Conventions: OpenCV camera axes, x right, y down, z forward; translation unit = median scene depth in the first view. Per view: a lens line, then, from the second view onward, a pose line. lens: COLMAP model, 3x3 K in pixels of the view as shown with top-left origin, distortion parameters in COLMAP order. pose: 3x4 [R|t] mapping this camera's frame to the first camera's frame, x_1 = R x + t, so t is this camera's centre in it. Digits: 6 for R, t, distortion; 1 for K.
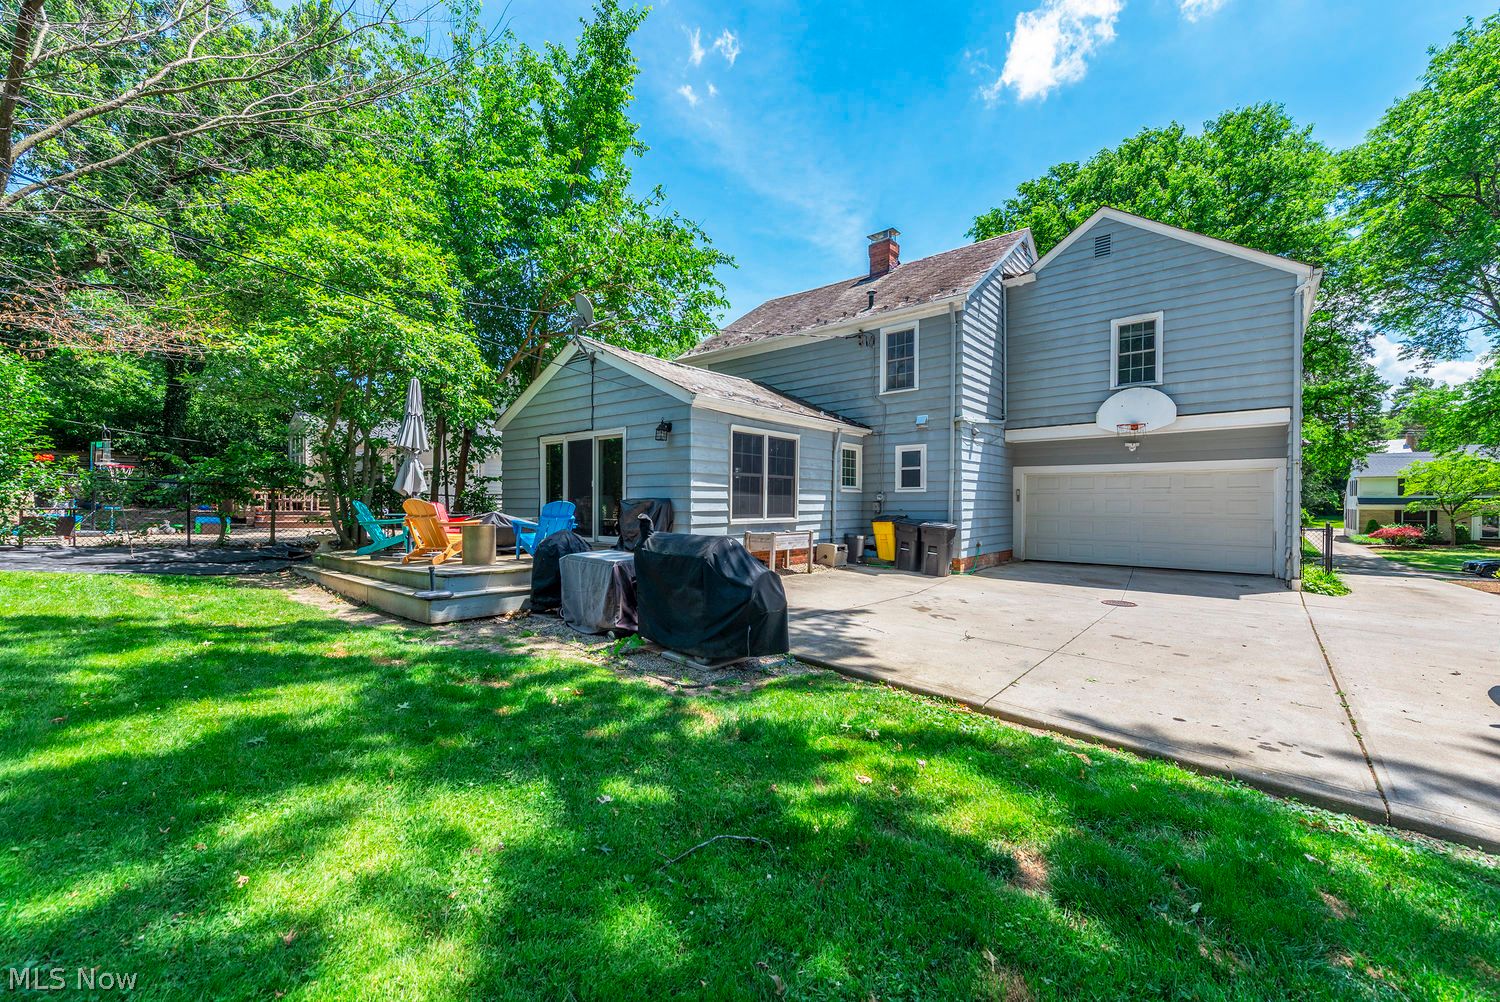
lens RADIAL K [[606.1, 0, 730.2], [0, 606.1, 510.7], [0, 0, 1]] dist [0.008037, -0.002587]
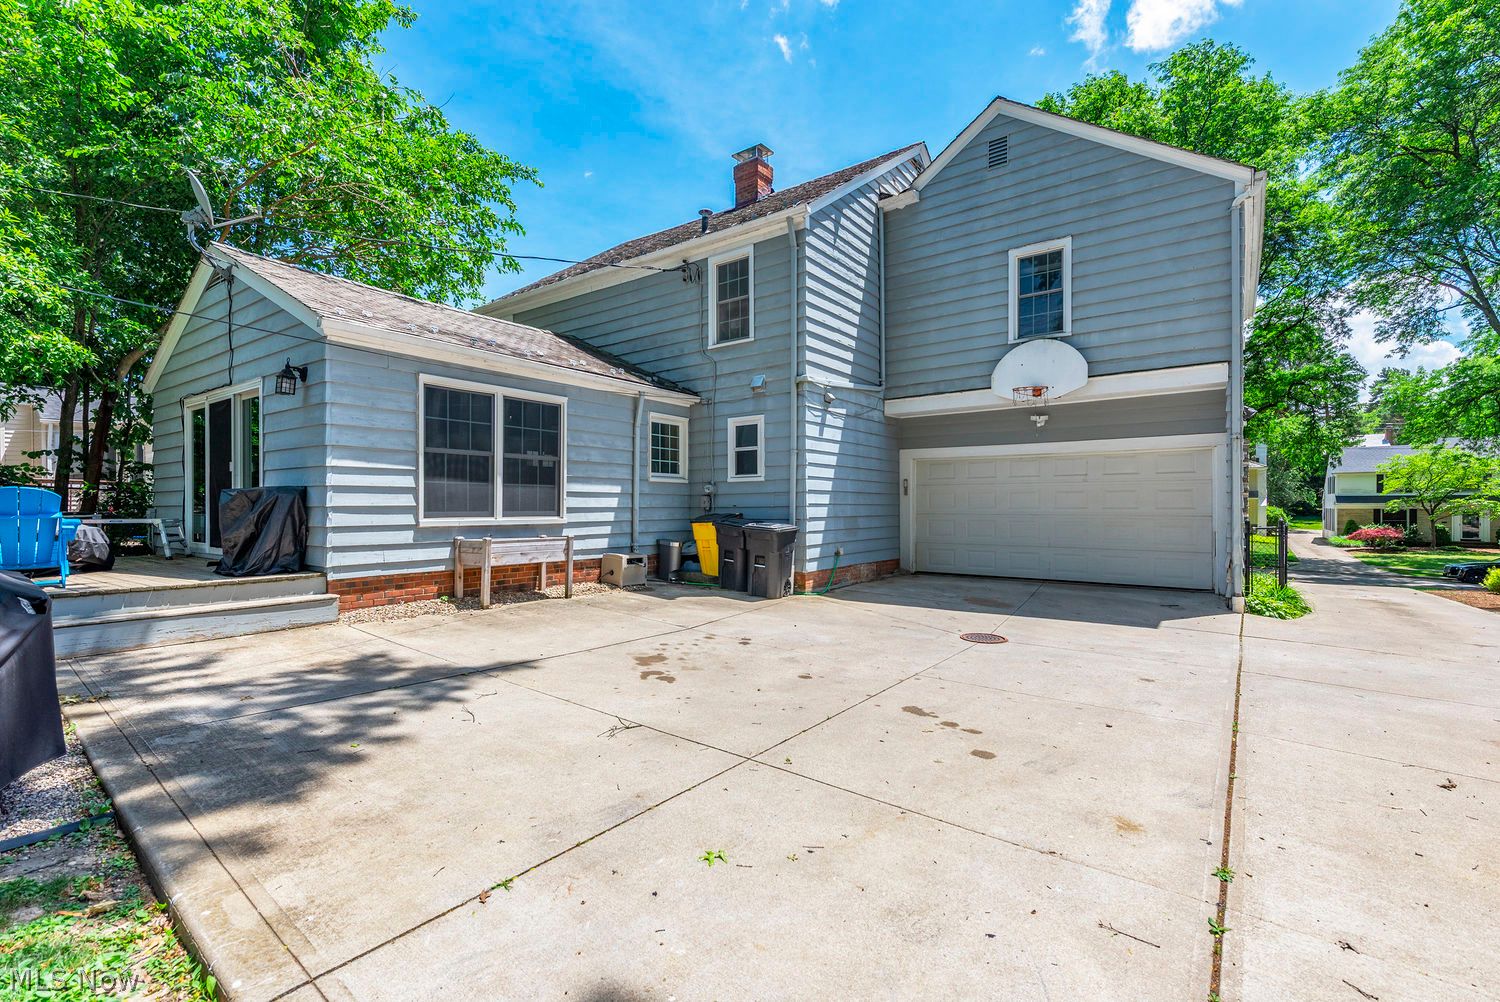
lens RADIAL K [[678.8, 0, 733.4], [0, 678.8, 509.4], [0, 0, 1]] dist [0.008506, -0.003247]
pose [[0.997365, -0.004718, 0.072391, 0.225950], [0.005331, 0.999952, -0.008270, 0.009523], [-0.072348, 0.008634, 0.997342, 0.193067]]
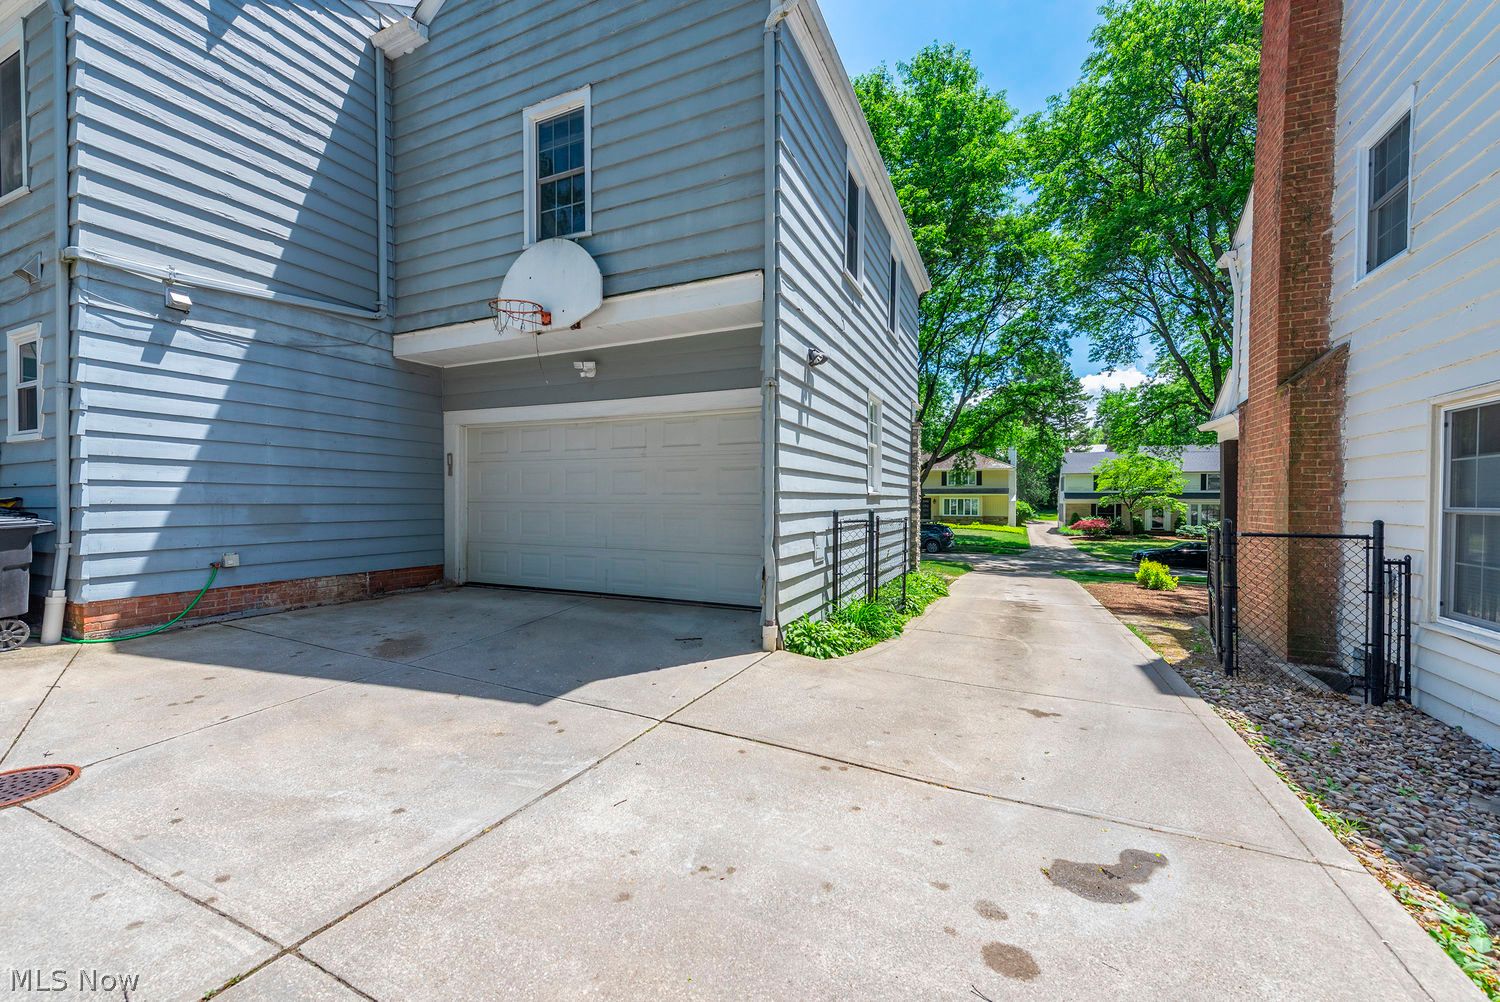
lens RADIAL K [[606.1, 0, 749.8], [0, 606.1, 509.4], [0, 0, 1]] dist [0.008037, -0.002587]
pose [[0.957574, -0.003194, 0.288168, 0.657119], [0.002539, 0.999993, 0.002648, 0.016096], [-0.288175, -0.001804, 0.957576, 0.461377]]
